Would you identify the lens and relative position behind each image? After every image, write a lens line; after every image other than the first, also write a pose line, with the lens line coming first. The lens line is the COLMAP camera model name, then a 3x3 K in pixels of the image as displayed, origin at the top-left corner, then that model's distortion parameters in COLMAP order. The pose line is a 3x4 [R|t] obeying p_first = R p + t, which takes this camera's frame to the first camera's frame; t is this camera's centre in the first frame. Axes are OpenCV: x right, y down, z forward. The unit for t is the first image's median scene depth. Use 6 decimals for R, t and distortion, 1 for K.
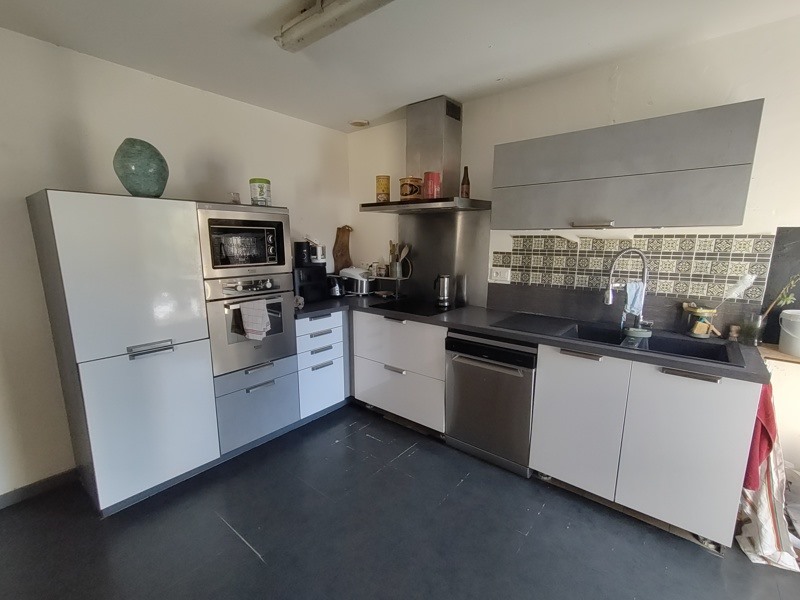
lens RADIAL K [[363.5, 0, 402.5], [0, 363.5, 305.6], [0, 0, 1]] dist [0.001059, -0.000052]
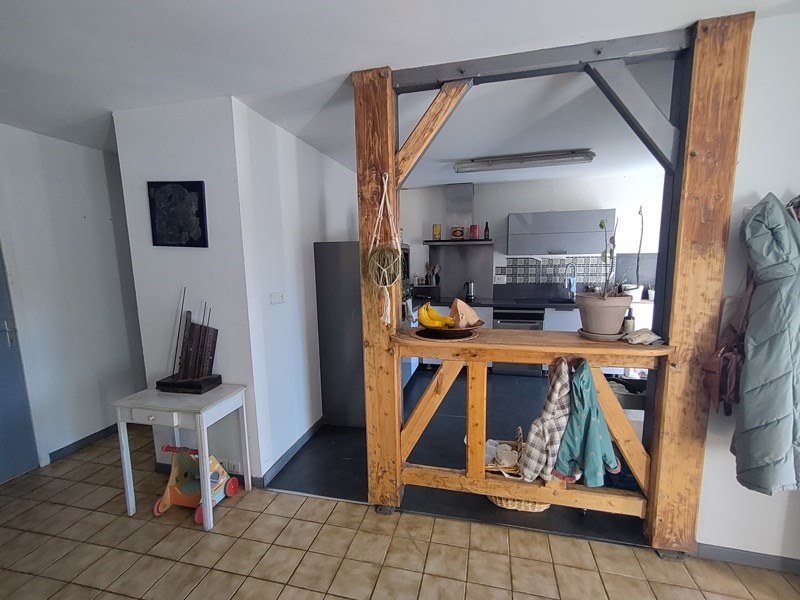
lens RADIAL K [[363.5, 0, 397.1], [0, 363.5, 300.5], [0, 0, 1]] dist [0.001059, -0.000052]
pose [[0.899796, -0.067342, 0.431082, -1.112807], [0.096972, 0.994172, -0.047105, 0.064657], [-0.425397, 0.084188, 0.901082, -0.468915]]
